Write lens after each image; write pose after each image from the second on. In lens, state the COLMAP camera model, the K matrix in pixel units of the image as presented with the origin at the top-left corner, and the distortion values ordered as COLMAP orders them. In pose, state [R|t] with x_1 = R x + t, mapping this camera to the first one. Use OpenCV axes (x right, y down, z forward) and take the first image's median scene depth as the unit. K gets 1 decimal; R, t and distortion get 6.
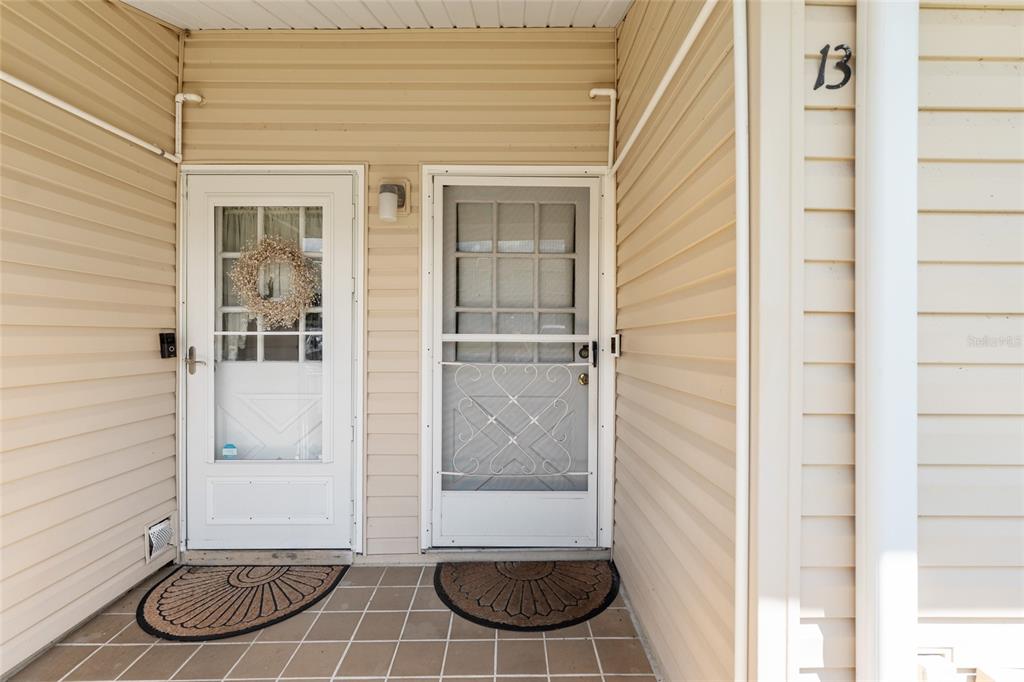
lens RADIAL K [[469.5, 0, 506.8], [0, 469.5, 337.9], [0, 0, 1]] dist [-0.000661, -0.000125]
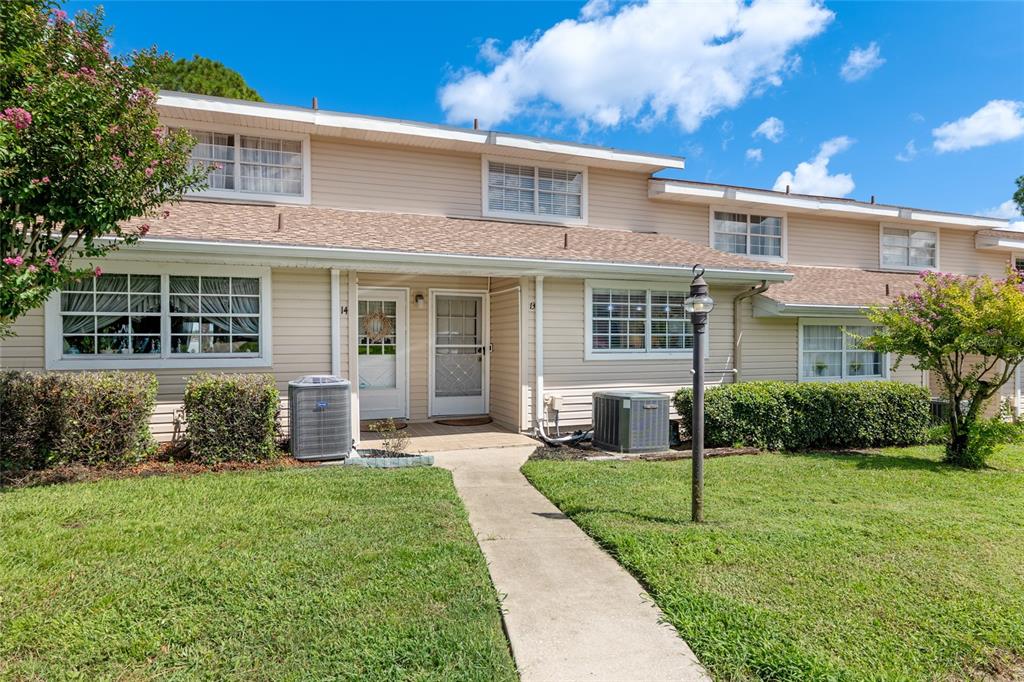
lens RADIAL K [[590.9, 0, 511.9], [0, 590.9, 341.4], [0, 0, 1]] dist [0.000036, 0.000001]
pose [[0.932164, -0.003222, 0.362022, -1.048788], [0.001827, 0.999990, 0.004196, -0.044800], [-0.362031, -0.003250, 0.932160, -2.692256]]
